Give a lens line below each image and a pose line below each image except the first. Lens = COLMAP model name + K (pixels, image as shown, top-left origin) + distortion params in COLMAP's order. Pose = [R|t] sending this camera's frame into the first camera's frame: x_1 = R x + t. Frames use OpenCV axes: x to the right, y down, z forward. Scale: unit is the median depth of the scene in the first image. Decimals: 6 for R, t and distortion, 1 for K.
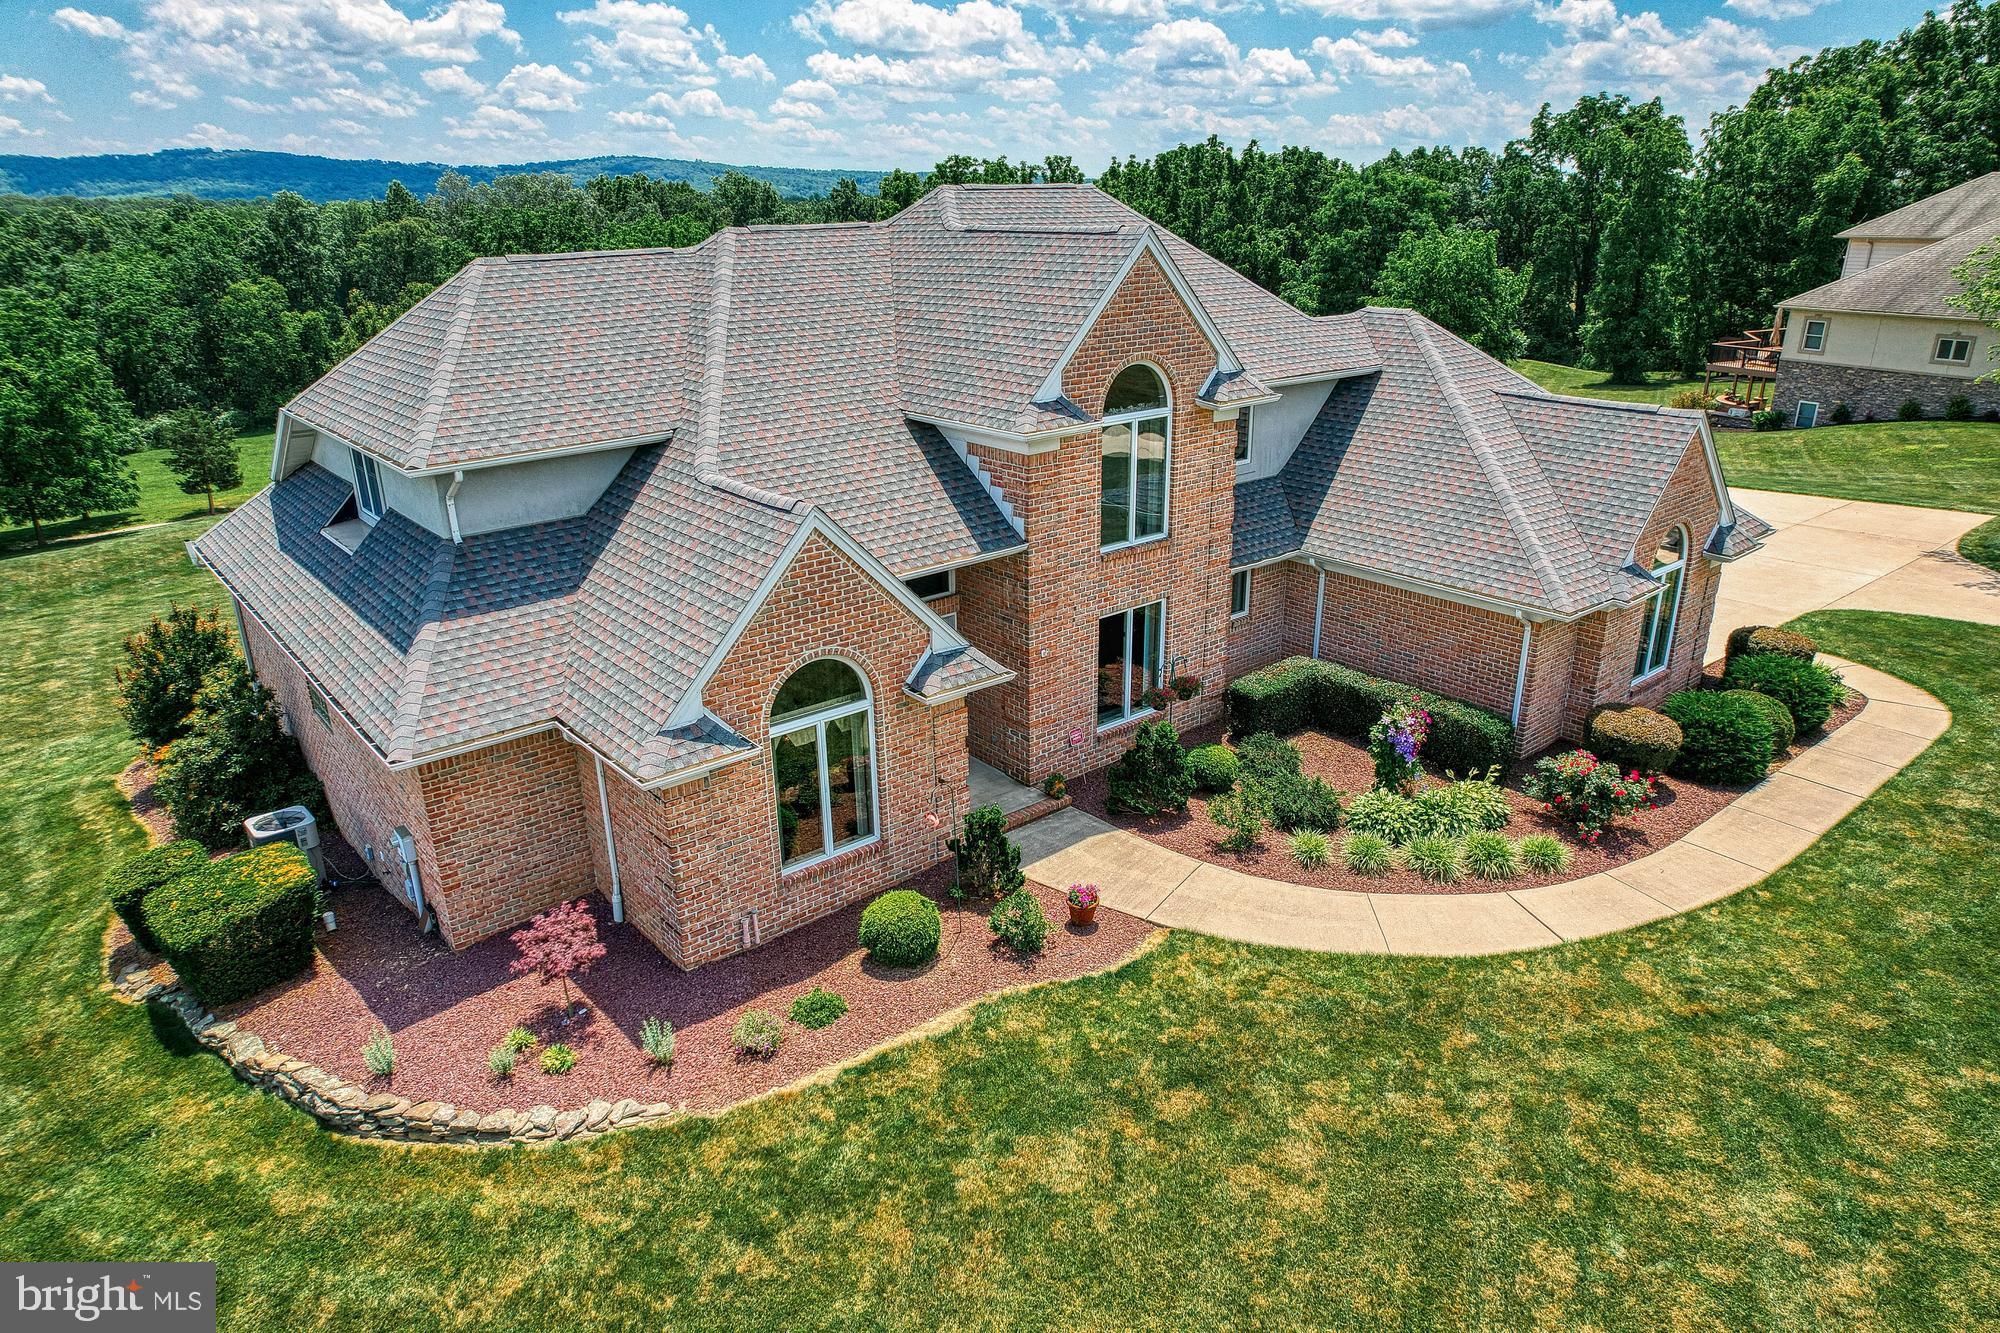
lens RADIAL K [[1275.5, 0, 1008.2], [0, 1275.5, 670.9], [0, 0, 1]] dist [-0.075697, 0.079158]
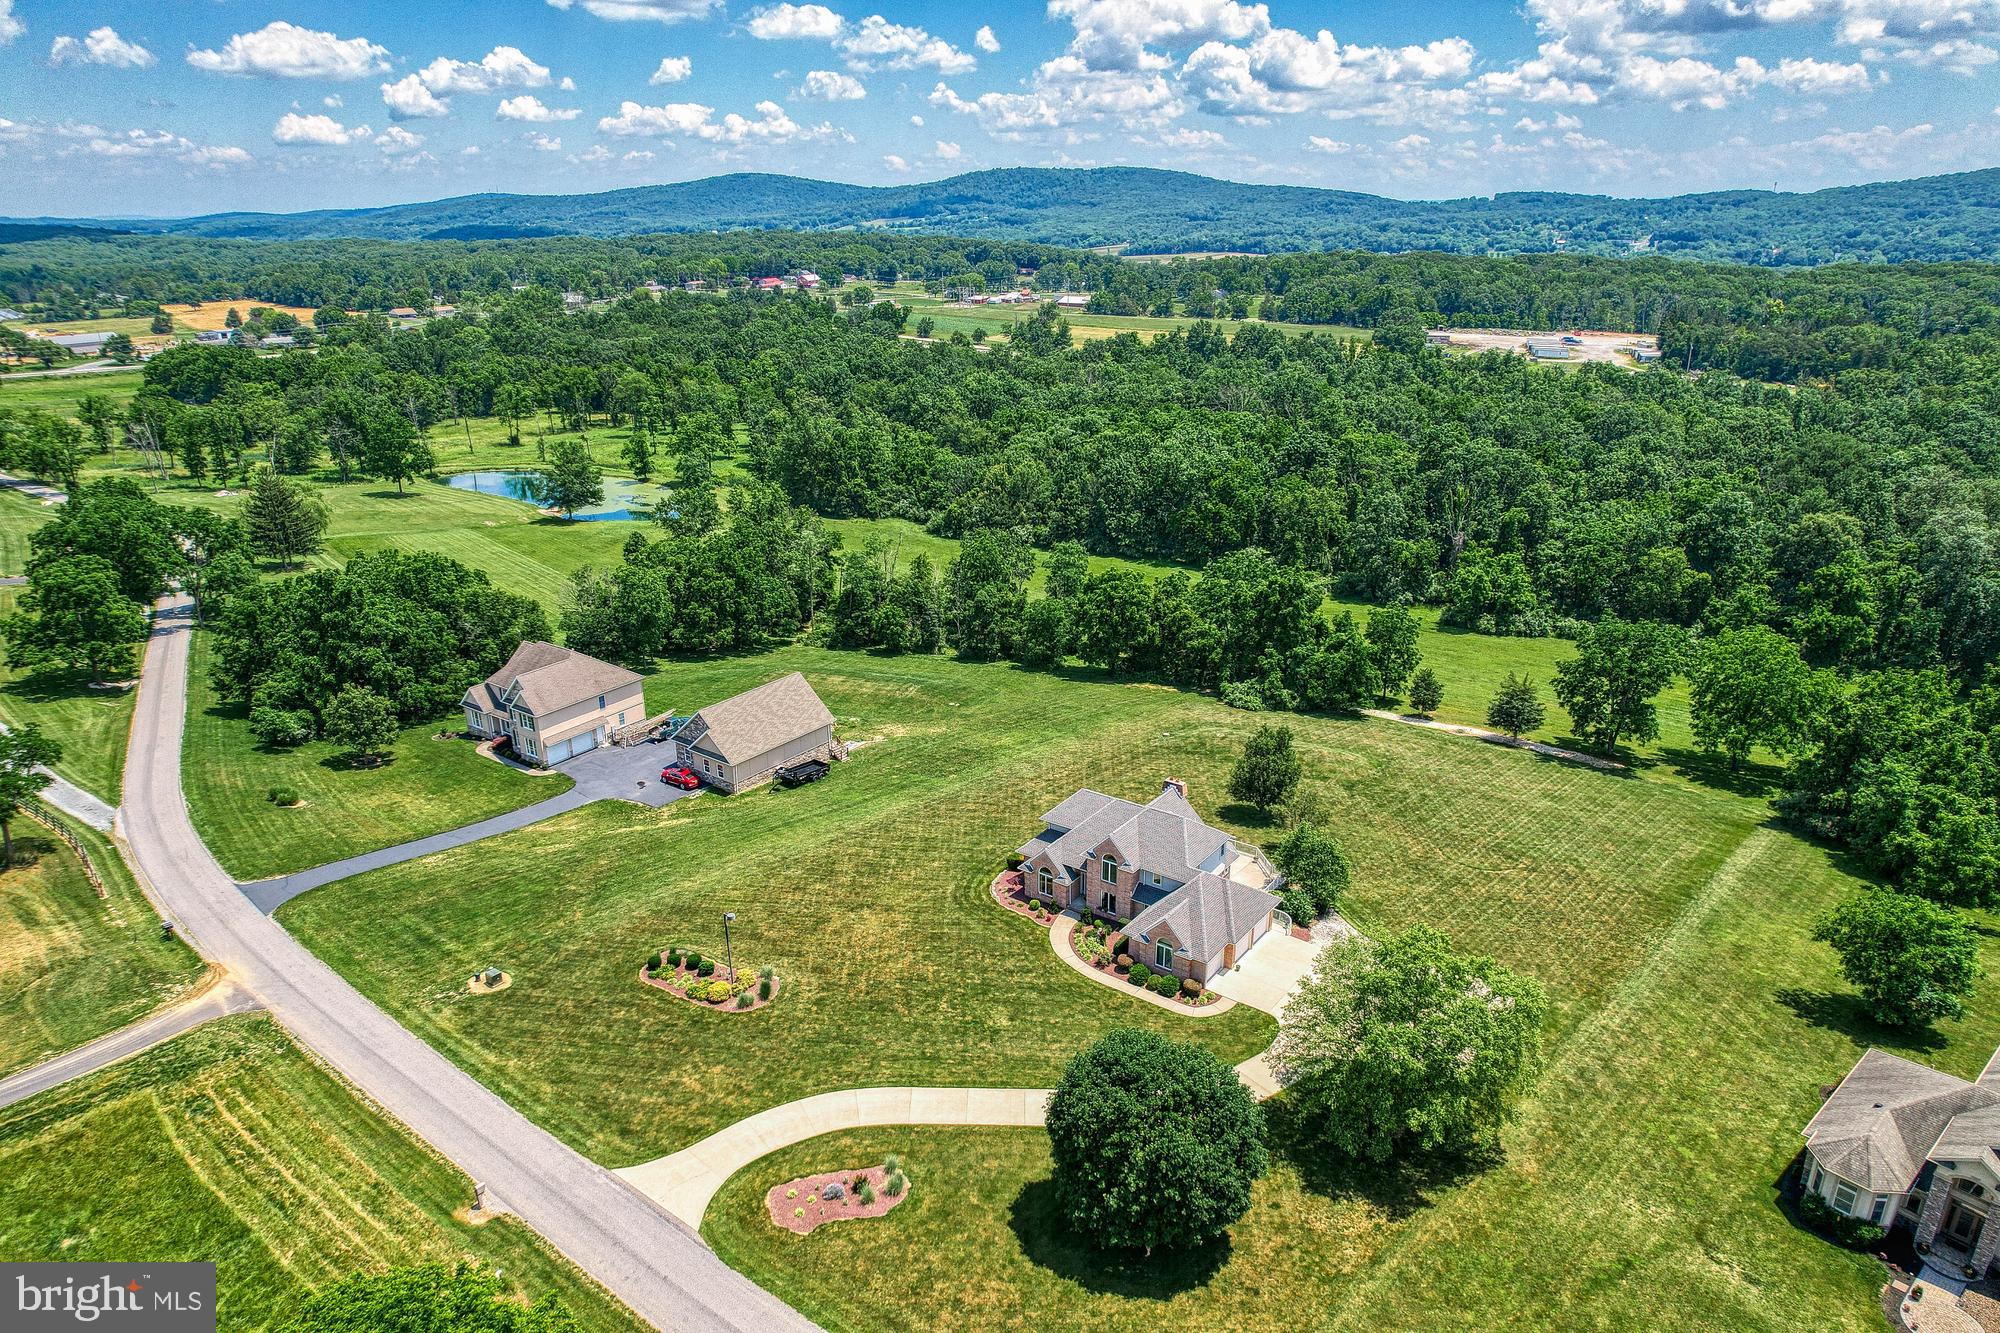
lens RADIAL K [[1275.5, 0, 1008.2], [0, 1275.5, 670.9], [0, 0, 1]] dist [-0.075697, 0.079158]
pose [[0.234035, 0.342576, -0.909873, 5.785959], [-0.330767, 0.908093, 0.256827, -2.714042], [0.914233, 0.240849, 0.325838, -1.783388]]
